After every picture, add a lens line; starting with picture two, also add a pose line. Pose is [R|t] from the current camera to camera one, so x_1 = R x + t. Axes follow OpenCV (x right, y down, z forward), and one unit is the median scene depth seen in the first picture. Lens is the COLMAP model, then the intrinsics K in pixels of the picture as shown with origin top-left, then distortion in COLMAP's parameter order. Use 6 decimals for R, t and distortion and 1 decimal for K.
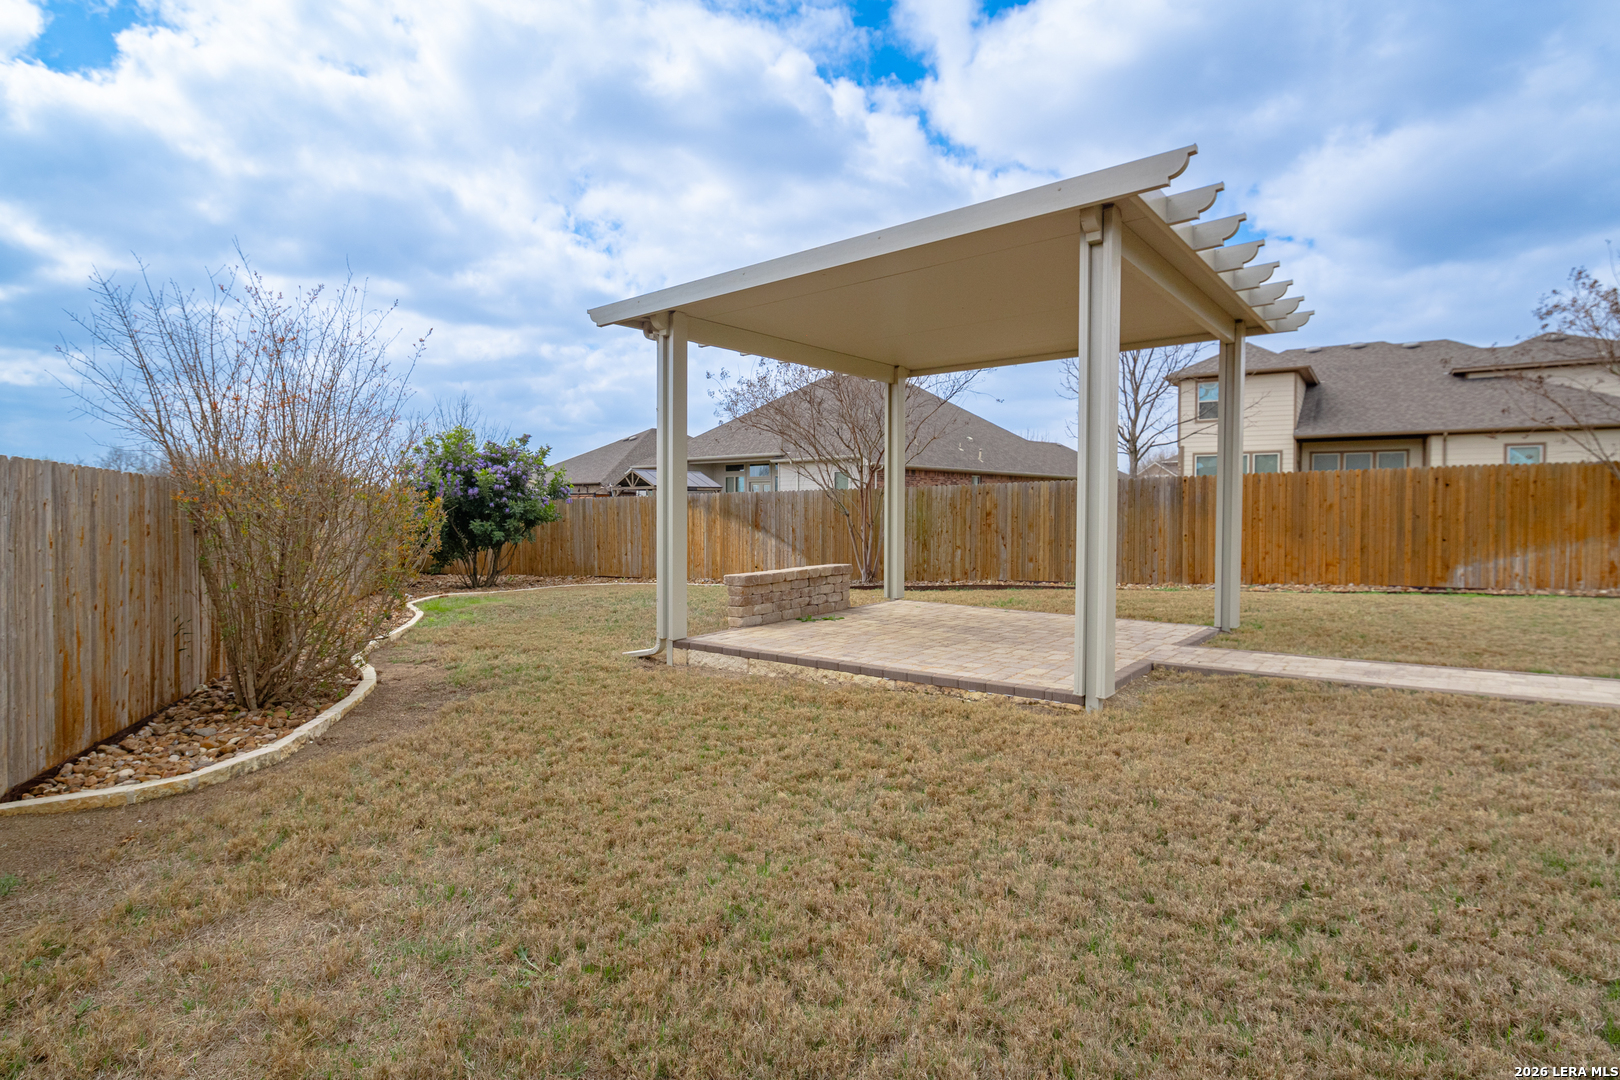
lens RADIAL K [[837.5, 0, 815.8], [0, 837.5, 532.8], [0, 0, 1]] dist [-0.003735, -0.000335]
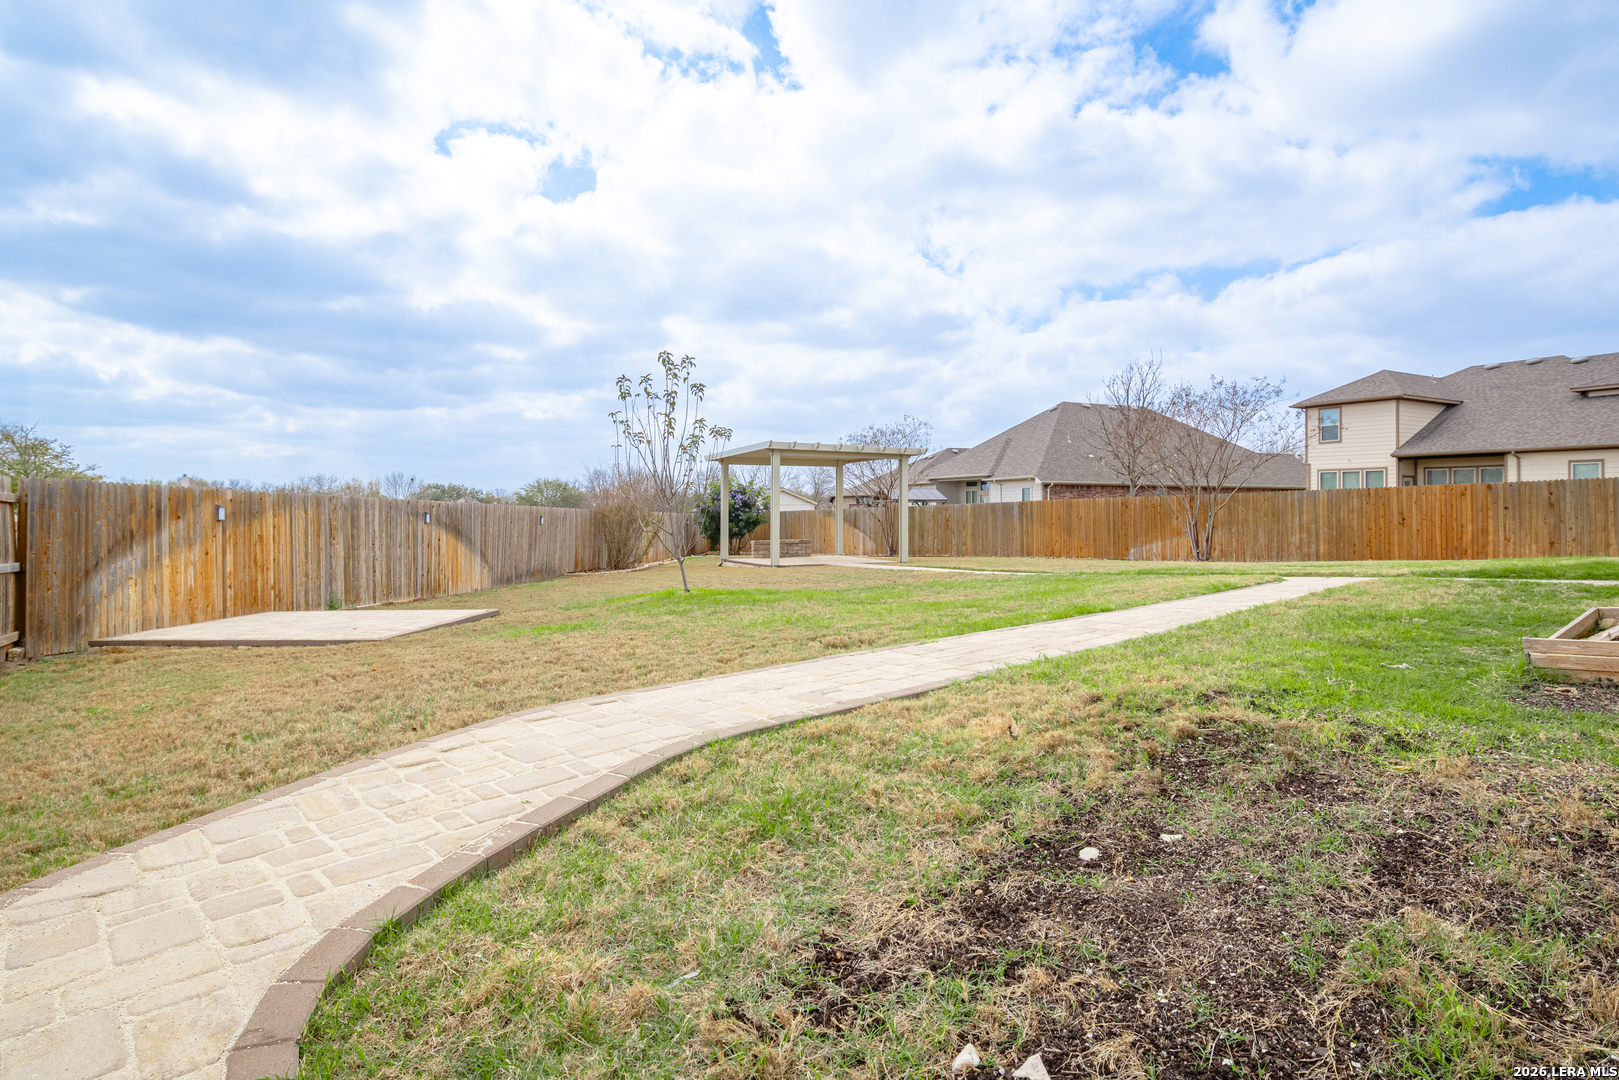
lens RADIAL K [[837.0, 0, 806.6], [0, 837.0, 529.8], [0, 0, 1]] dist [-0.003735, -0.000335]
pose [[0.904158, 0.009831, -0.427086, 0.360845], [-0.014152, 0.999876, -0.006944, 0.008077], [0.426965, 0.012323, 0.904184, -0.428430]]
